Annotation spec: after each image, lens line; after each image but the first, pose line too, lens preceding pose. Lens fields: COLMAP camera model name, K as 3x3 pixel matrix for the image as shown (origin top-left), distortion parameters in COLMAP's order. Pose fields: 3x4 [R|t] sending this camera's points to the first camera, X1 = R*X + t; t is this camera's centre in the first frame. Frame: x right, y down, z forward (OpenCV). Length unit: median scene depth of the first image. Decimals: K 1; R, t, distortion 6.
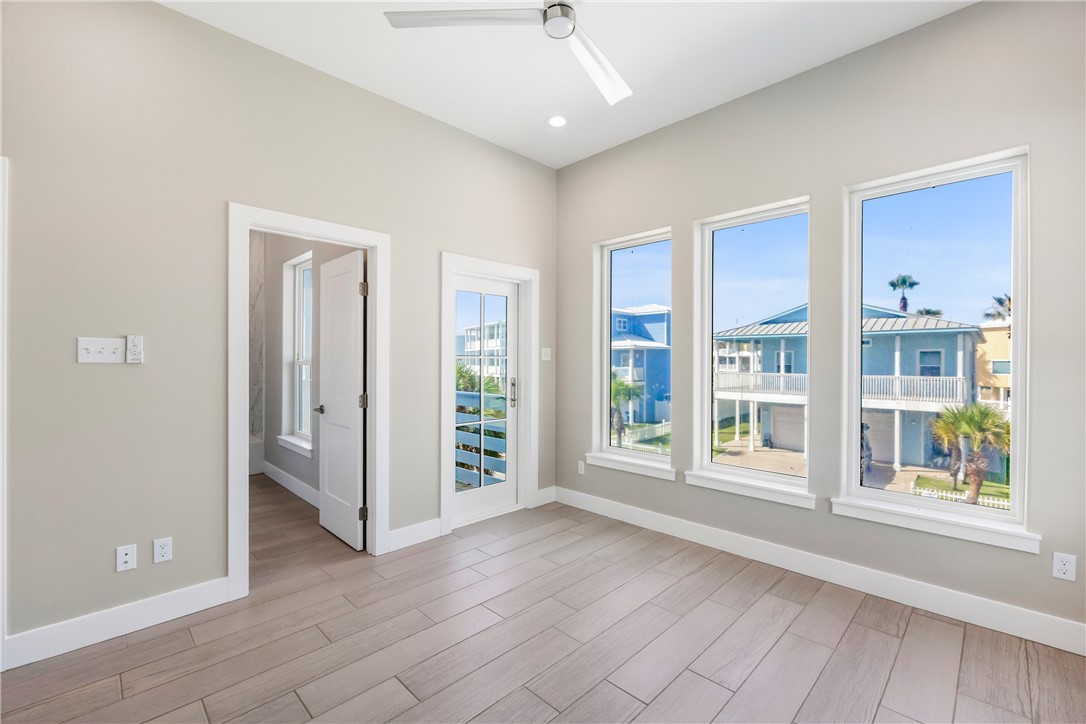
lens RADIAL K [[468.9, 0, 538.5], [0, 468.9, 360.2], [0, 0, 1]] dist [-0.007497, -0.000473]
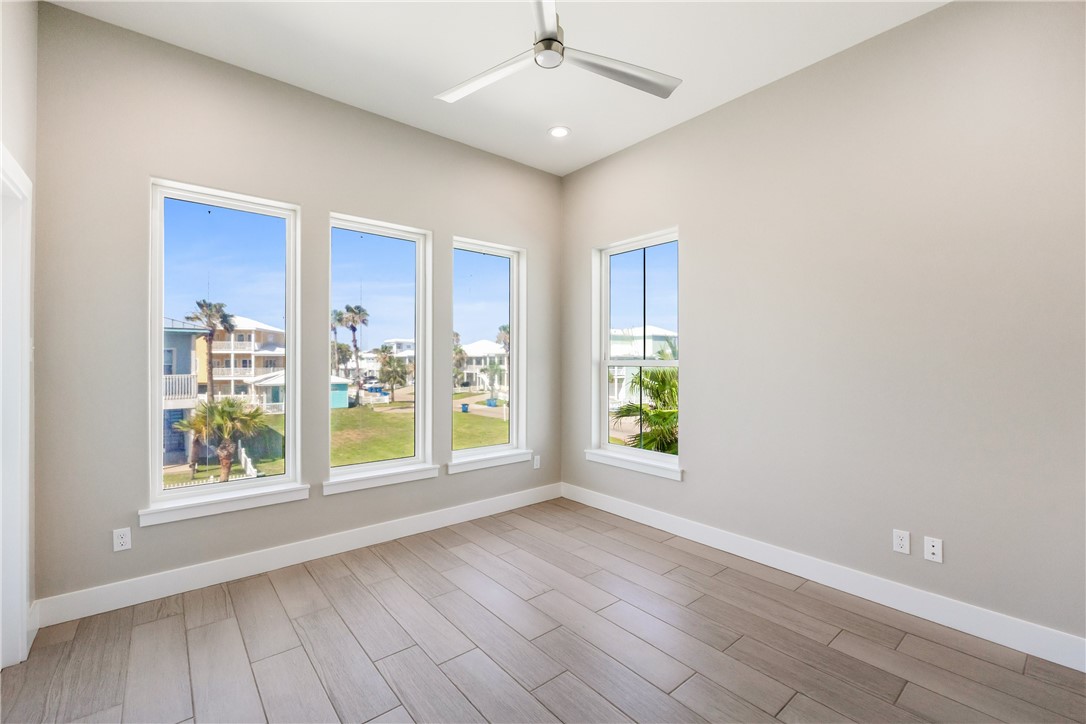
lens RADIAL K [[468.9, 0, 549.1], [0, 468.9, 361.9], [0, 0, 1]] dist [-0.007497, -0.000473]
pose [[0.059315, -0.002738, 0.998236, -0.565235], [-0.005378, 0.999981, 0.003062, -0.003263], [-0.998225, -0.005551, 0.059299, 0.503194]]
